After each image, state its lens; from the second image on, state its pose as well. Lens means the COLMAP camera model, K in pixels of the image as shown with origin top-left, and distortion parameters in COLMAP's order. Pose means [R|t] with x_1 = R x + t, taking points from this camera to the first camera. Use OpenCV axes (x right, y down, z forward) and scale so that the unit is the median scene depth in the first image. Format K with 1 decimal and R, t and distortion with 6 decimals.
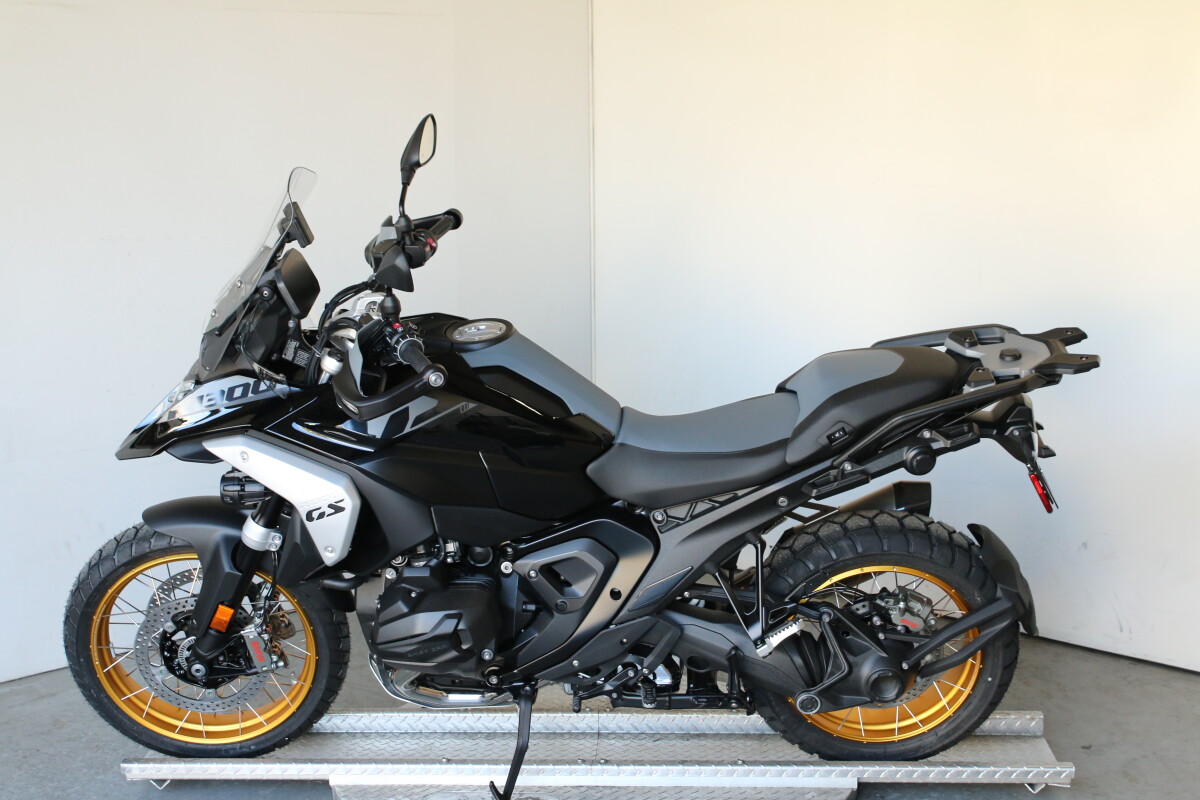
lens RADIAL K [[1760.0, 0, 595.1], [0, 1760.0, 375.2], [0, 0, 1]] dist [-0.078384, 0.079935]
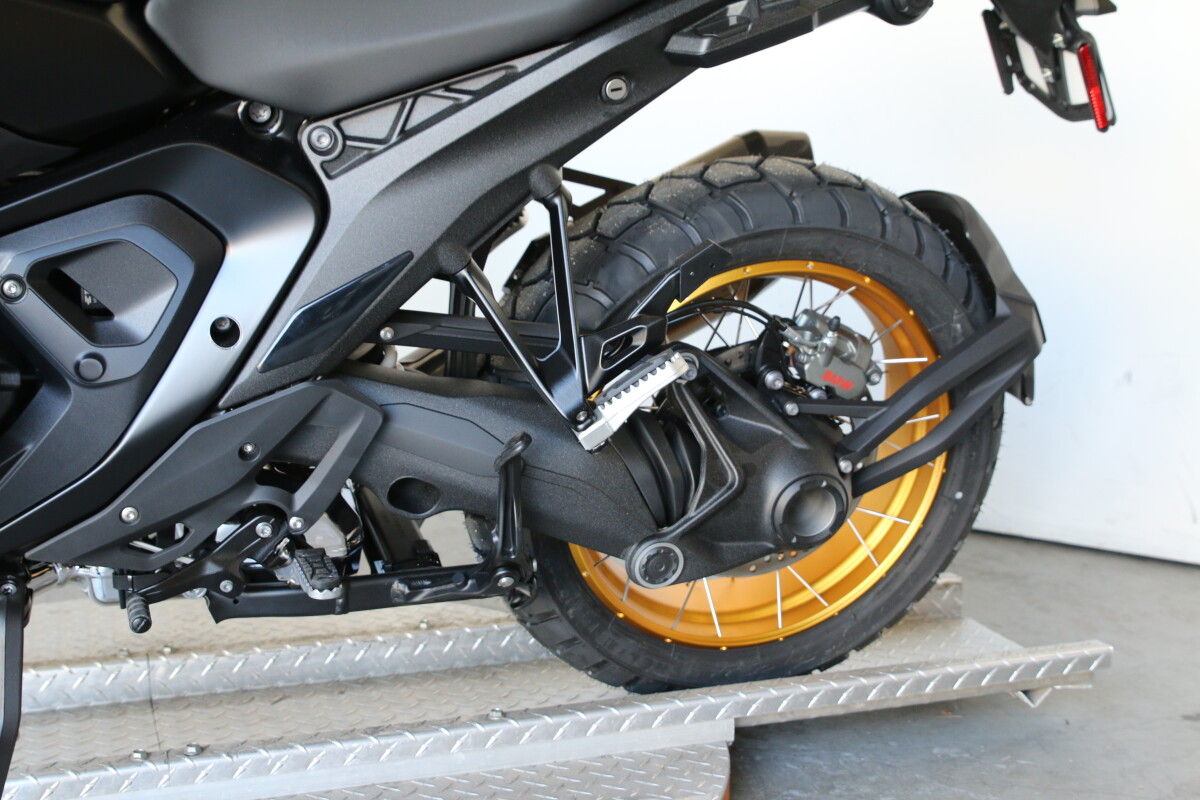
lens RADIAL K [[1613.3, 0, 600.2], [0, 1613.3, 373.6], [0, 0, 1]] dist [-0.103992, 0.098317]
pose [[0.933433, -0.045787, 0.355817, -0.039784], [0.052547, 0.998575, -0.009351, 0.140890], [-0.354882, 0.027426, 0.934509, 0.612630]]
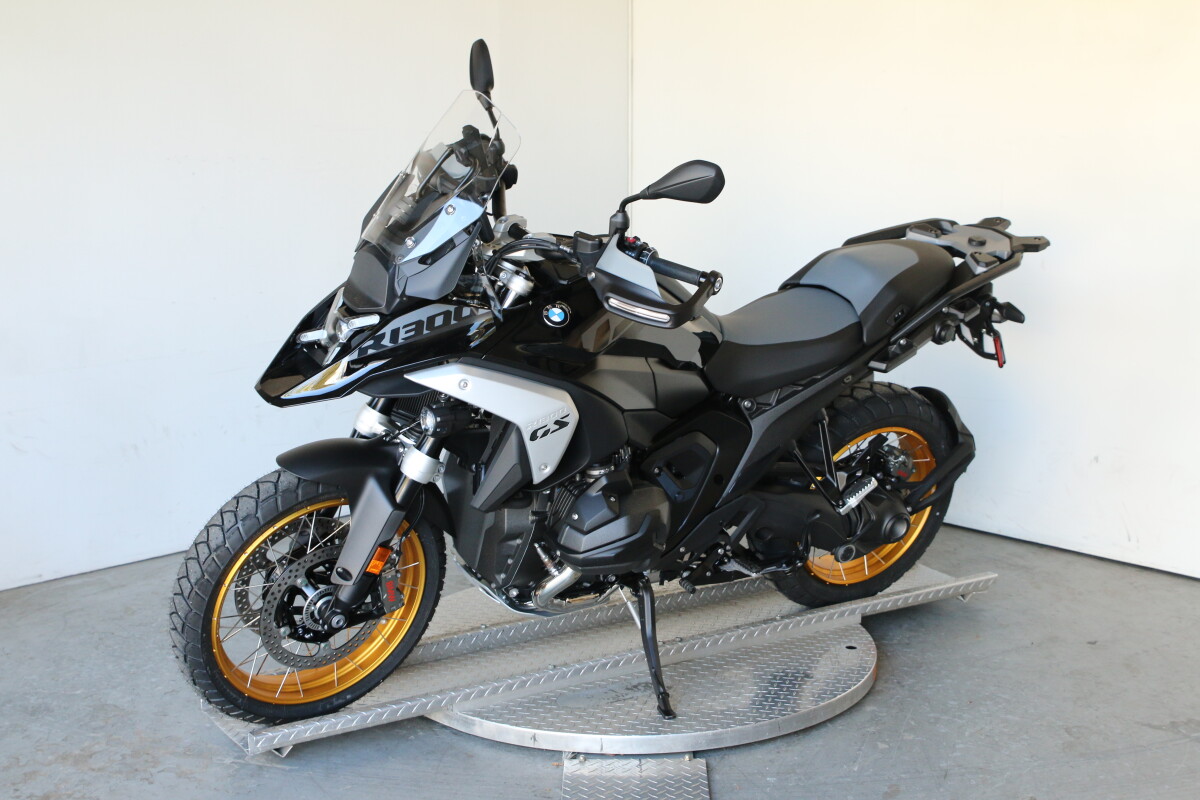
lens RADIAL K [[1760.0, 0, 595.1], [0, 1760.0, 375.2], [0, 0, 1]] dist [-0.078384, 0.079935]
pose [[0.828937, -0.096277, 0.550994, -0.645397], [0.080748, 0.995354, 0.052440, -0.004334], [-0.553483, 0.001023, 0.832860, 0.126050]]
